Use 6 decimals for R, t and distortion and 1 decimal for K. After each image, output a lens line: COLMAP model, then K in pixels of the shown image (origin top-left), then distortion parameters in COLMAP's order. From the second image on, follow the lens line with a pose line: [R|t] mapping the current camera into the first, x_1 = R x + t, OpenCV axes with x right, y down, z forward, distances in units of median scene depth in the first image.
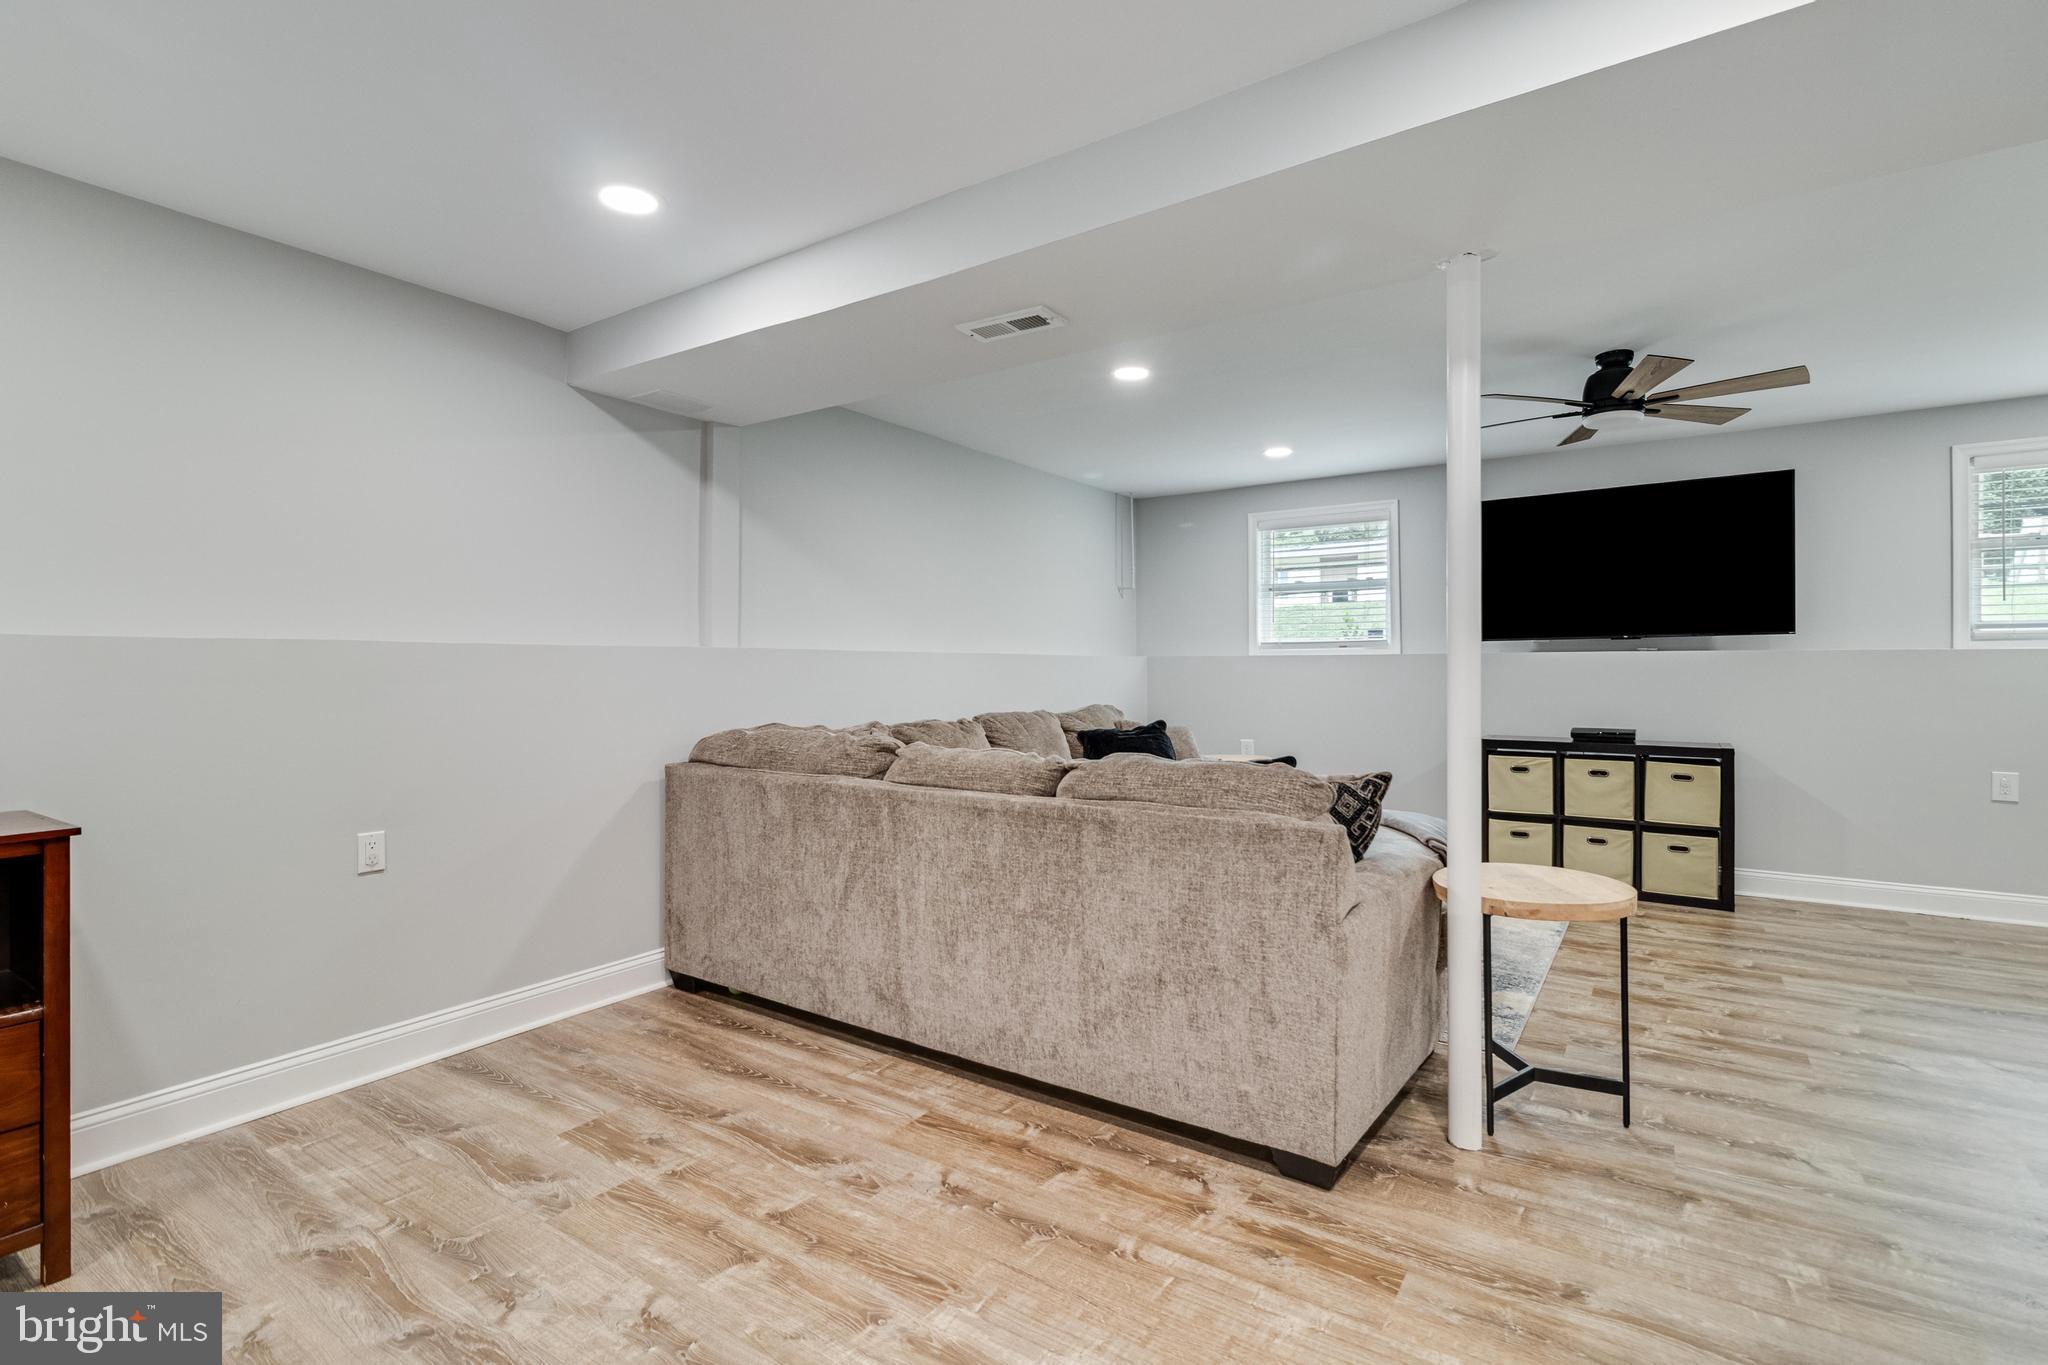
lens RADIAL K [[942.2, 0, 1035.9], [0, 942.2, 672.6], [0, 0, 1]] dist [0.007325, -0.002797]
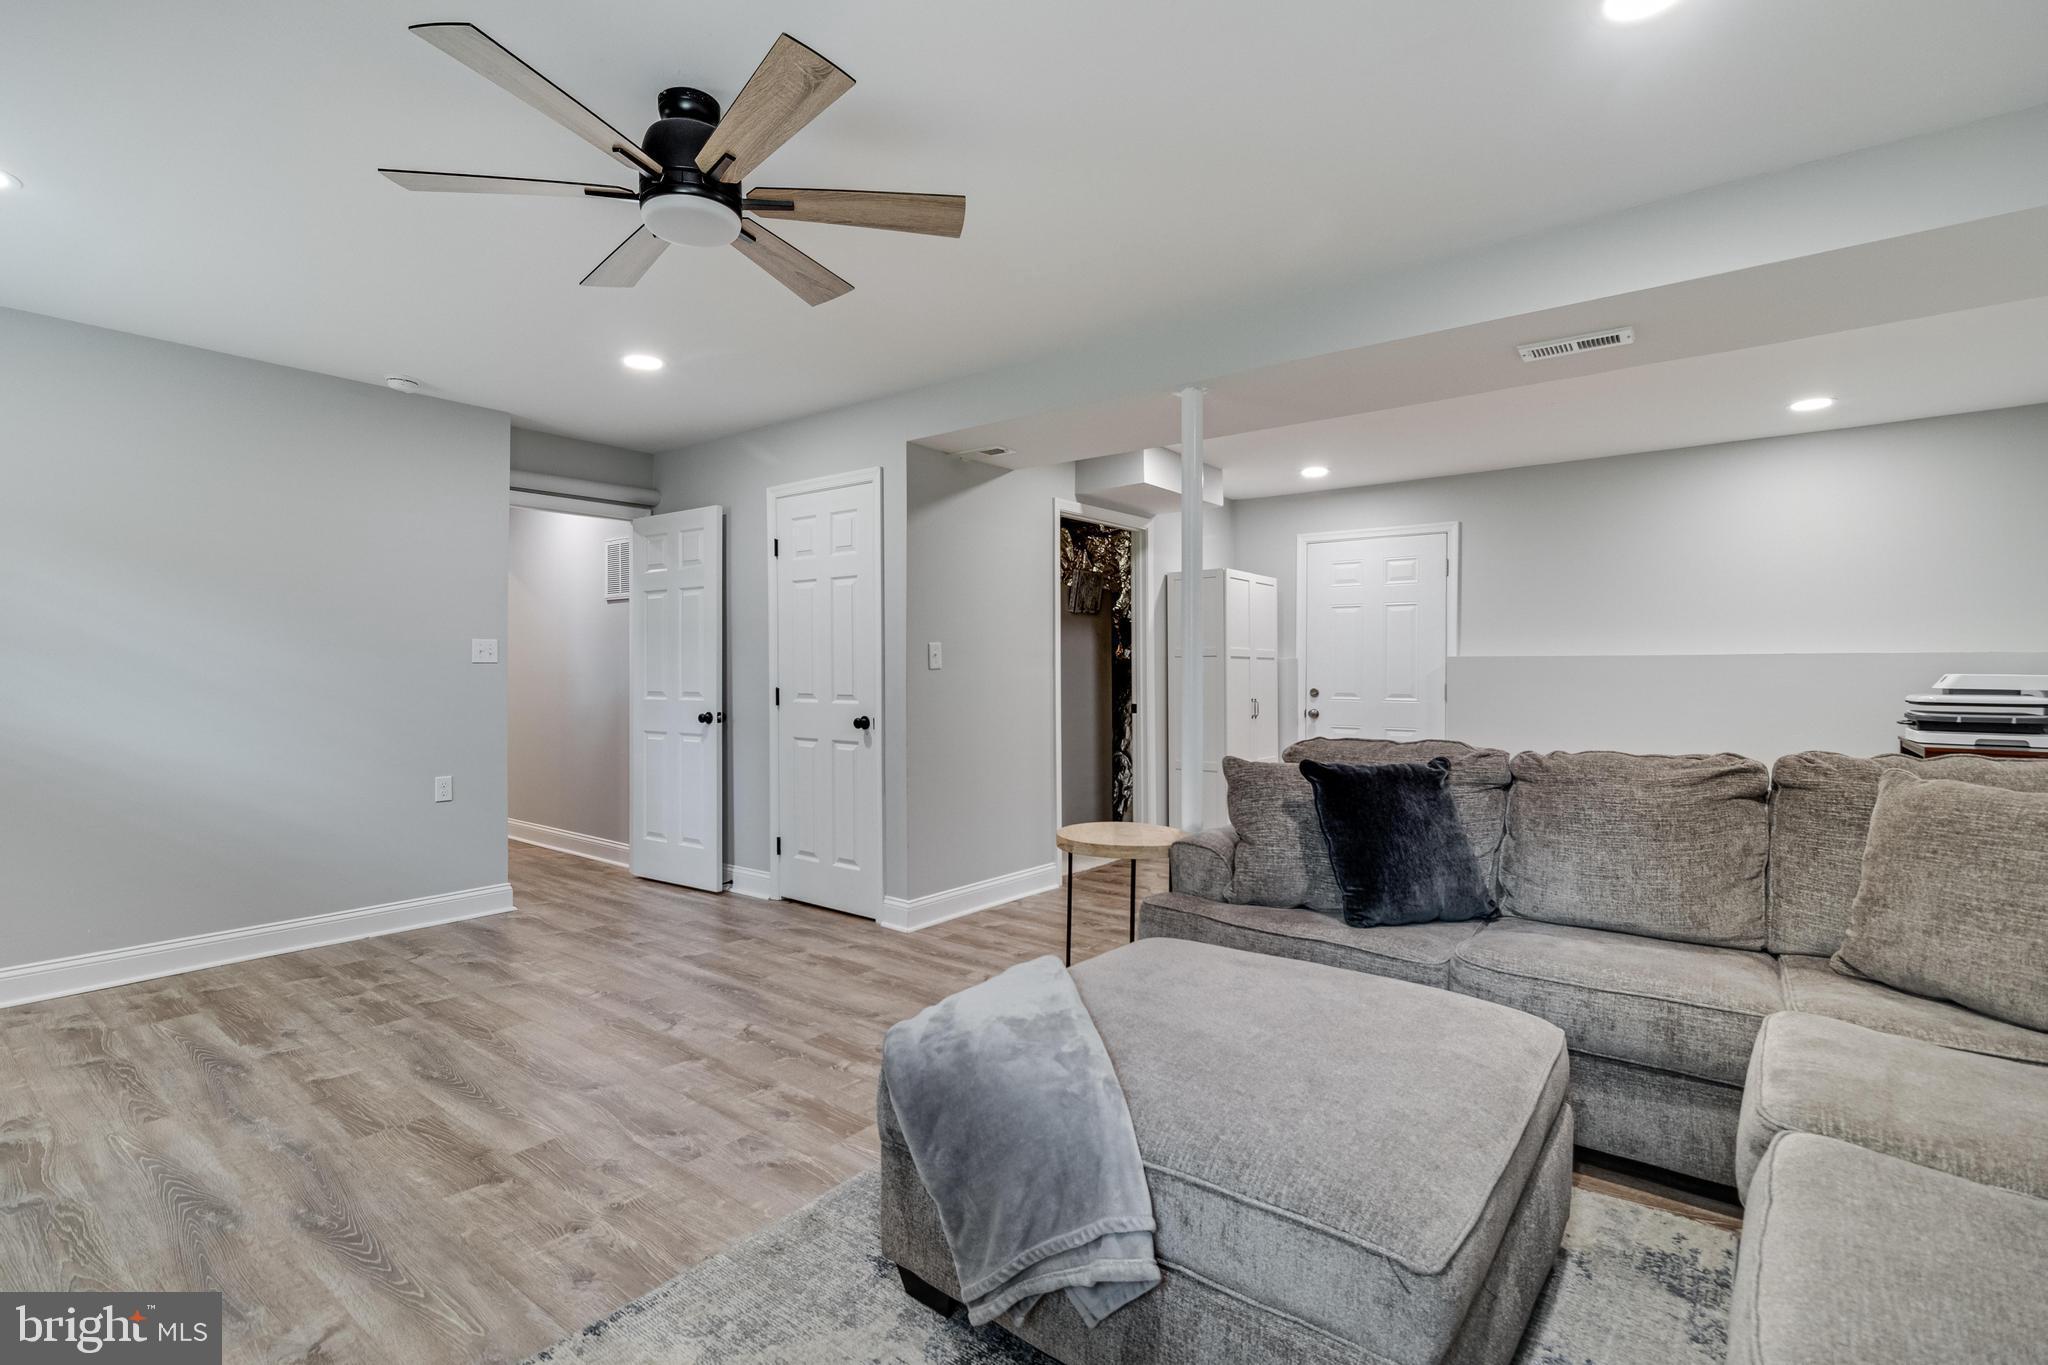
lens RADIAL K [[942.2, 0, 1030.1], [0, 942.2, 666.7], [0, 0, 1]] dist [0.007325, -0.002797]
pose [[-0.998338, 0.001376, 0.057609, 0.582549], [0.001440, 0.999998, 0.001062, -0.011075], [-0.057607, 0.001143, -0.998339, 2.325774]]
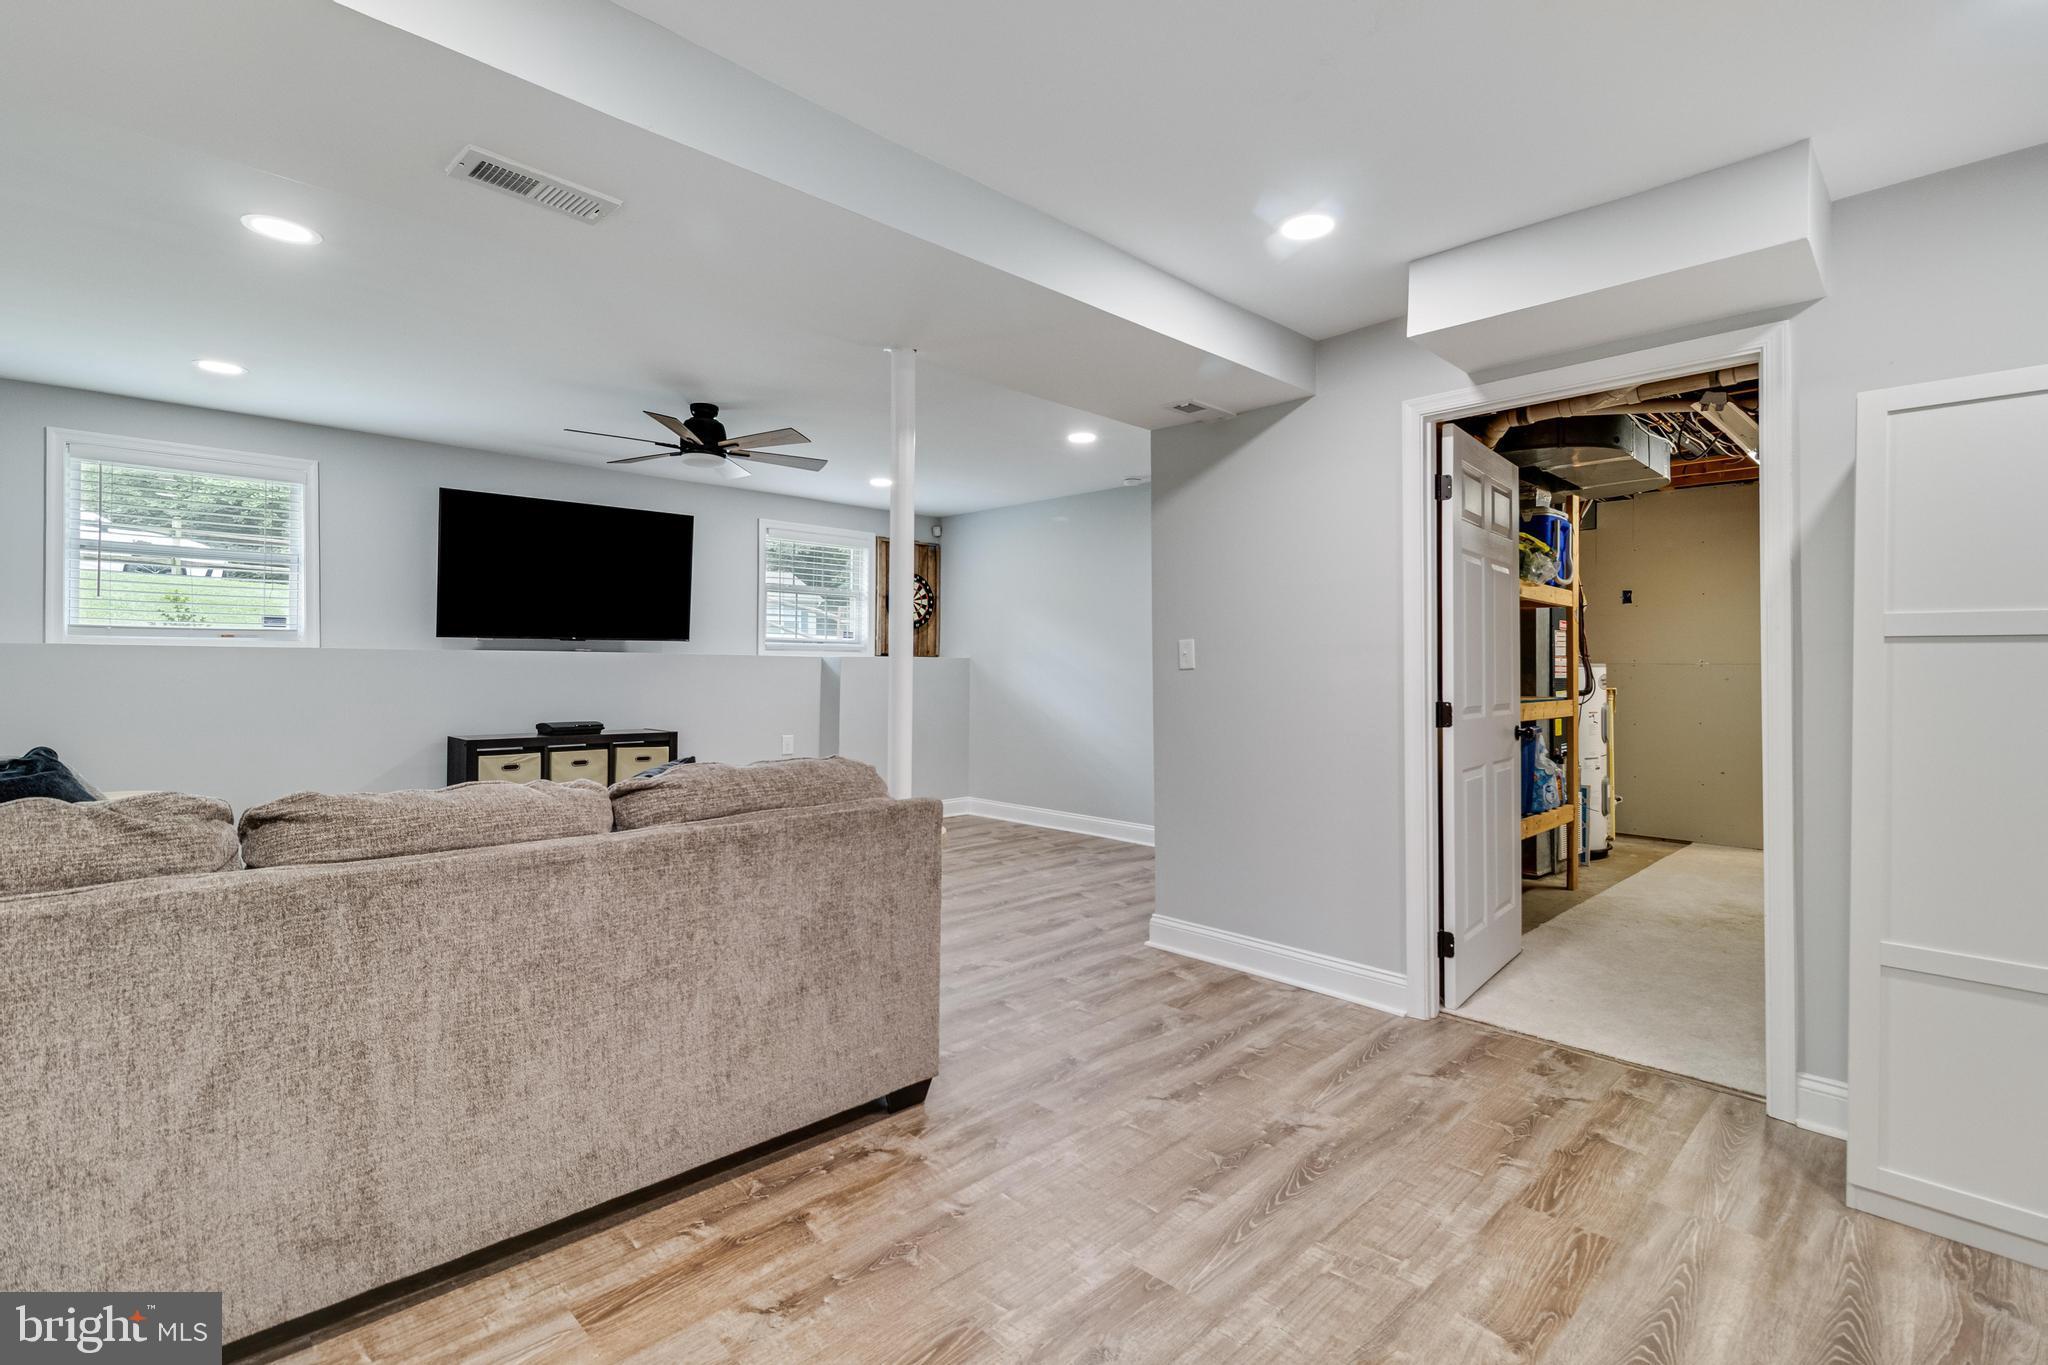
lens RADIAL K [[942.2, 0, 1012.3], [0, 942.2, 669.9], [0, 0, 1]] dist [0.007325, -0.002797]
pose [[0.210561, 0.002900, 0.977576, -0.723637], [-0.002712, 0.999993, -0.002382, -0.000192], [-0.977577, -0.002149, 0.210568, 0.545642]]
